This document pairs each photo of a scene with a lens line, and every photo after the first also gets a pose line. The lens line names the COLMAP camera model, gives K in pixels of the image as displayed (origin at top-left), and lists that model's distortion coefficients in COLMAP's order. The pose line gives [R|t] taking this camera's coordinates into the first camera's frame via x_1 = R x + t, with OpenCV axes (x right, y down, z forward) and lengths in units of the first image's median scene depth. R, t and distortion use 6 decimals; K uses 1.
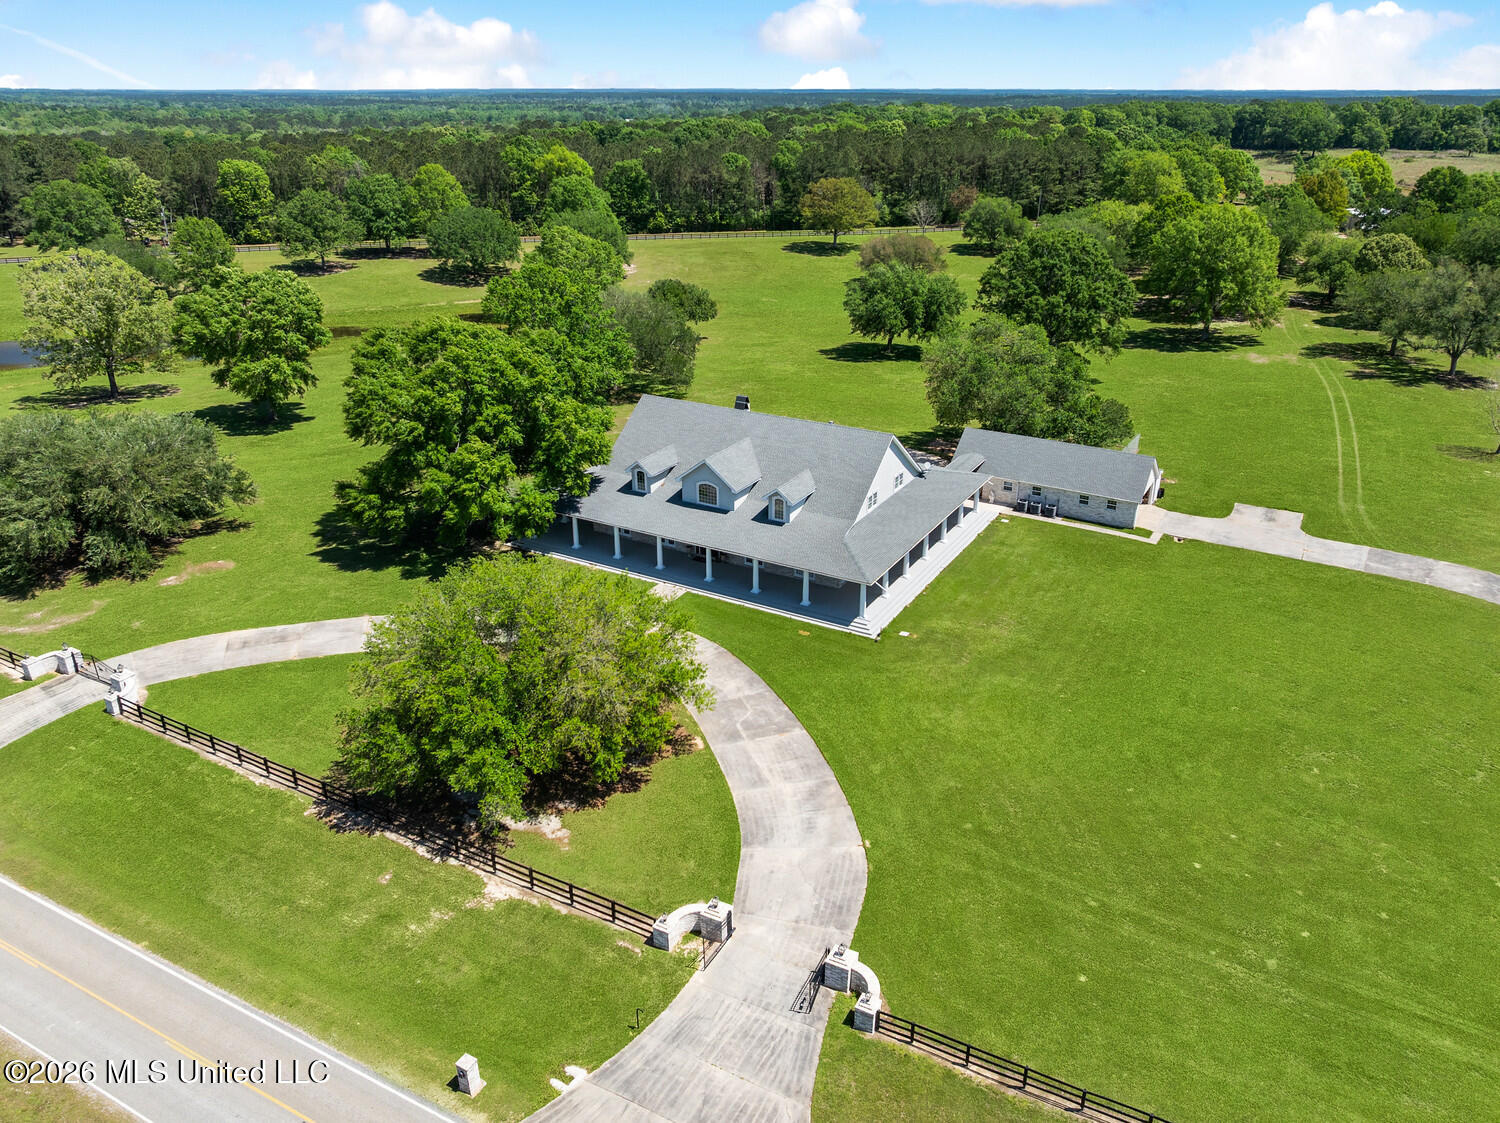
lens RADIAL K [[1036.0, 0, 747.0], [0, 1036.0, 595.9], [0, 0, 1]] dist [-0.008264, -0.002526]
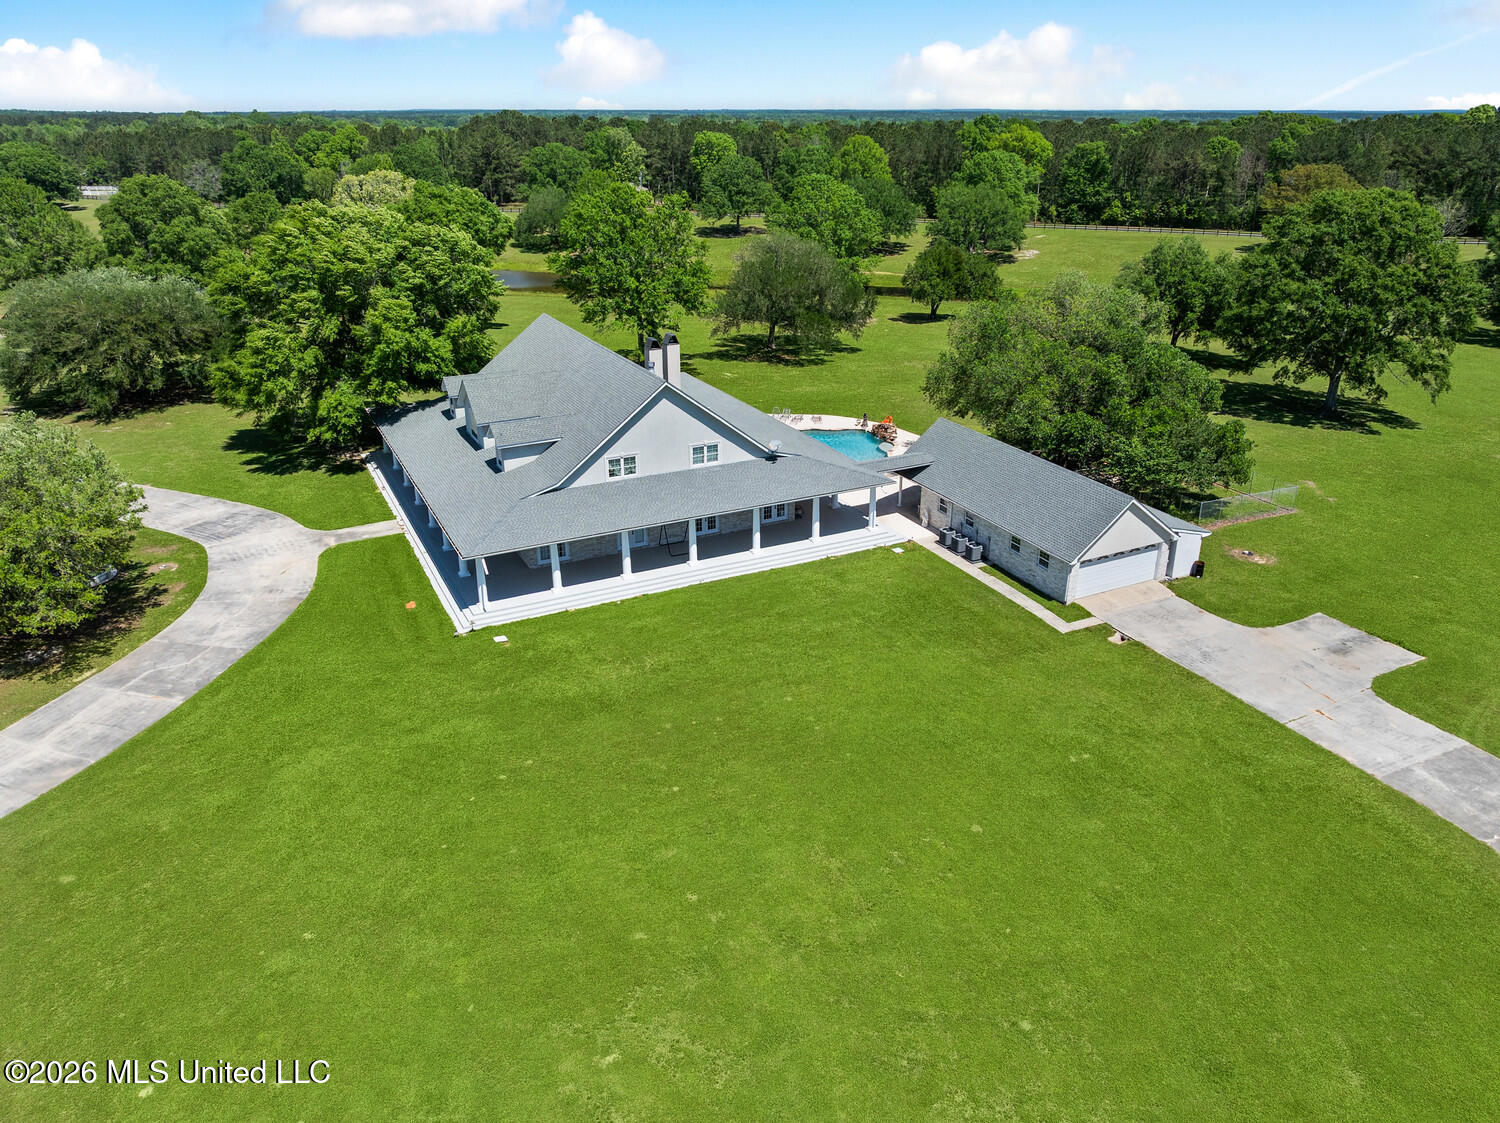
lens RADIAL K [[1060.6, 0, 750.0], [0, 1060.6, 561.5], [0, 0, 1]] dist [-0.028054, 0.006608]
pose [[0.839242, 0.215221, -0.499352, 0.509459], [-0.239717, 0.970719, 0.015496, -0.052936], [0.488066, 0.106698, 0.866261, 0.355938]]
